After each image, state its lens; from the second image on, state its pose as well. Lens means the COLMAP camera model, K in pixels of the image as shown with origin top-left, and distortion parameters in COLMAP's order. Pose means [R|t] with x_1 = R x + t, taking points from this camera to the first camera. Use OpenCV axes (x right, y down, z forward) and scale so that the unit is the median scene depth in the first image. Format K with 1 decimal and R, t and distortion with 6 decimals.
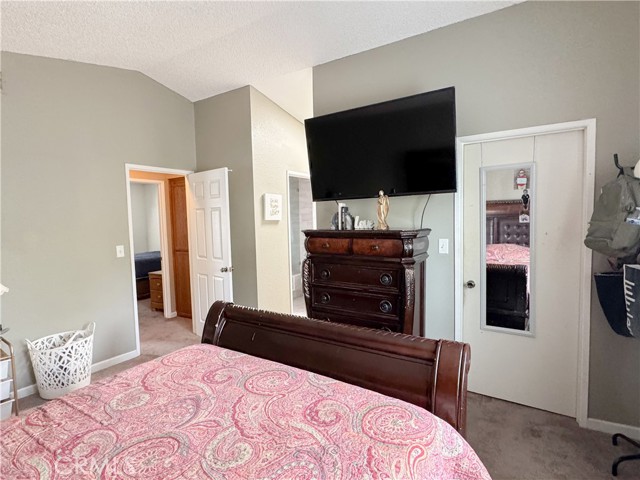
lens RADIAL K [[345.0, 0, 318.9], [0, 345.0, 242.1], [0, 0, 1]] dist [-0.000605, 0.000554]
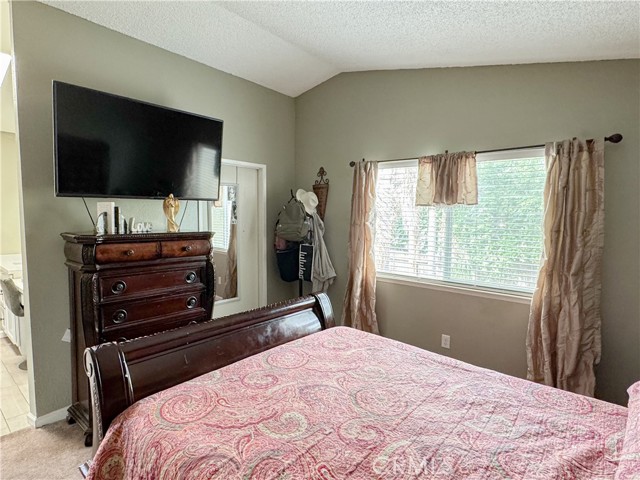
lens RADIAL K [[345.0, 0, 322.4], [0, 345.0, 237.8], [0, 0, 1]] dist [-0.000605, 0.000554]
pose [[0.113365, -0.045914, 0.992492, -1.081332], [0.052849, 0.997796, 0.040122, -0.048412], [-0.992147, 0.047904, 0.115542, 0.601331]]
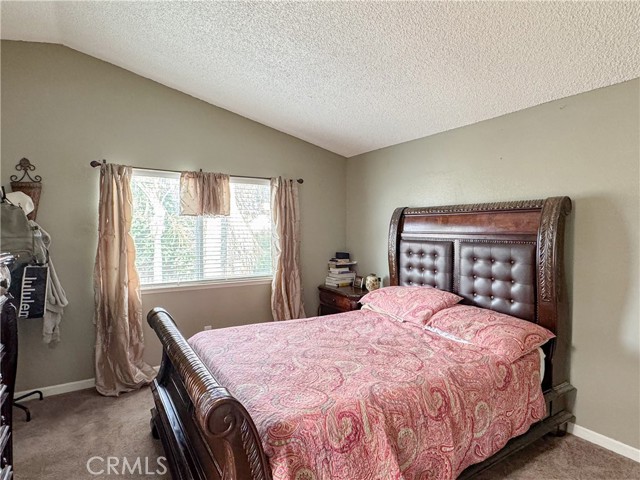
lens RADIAL K [[345.0, 0, 318.6], [0, 345.0, 240.7], [0, 0, 1]] dist [-0.000605, 0.000554]
pose [[-0.906630, 0.001487, 0.421923, -0.772466], [0.045132, 0.994598, 0.093475, -0.117621], [-0.419505, 0.103789, -0.901800, 1.687489]]
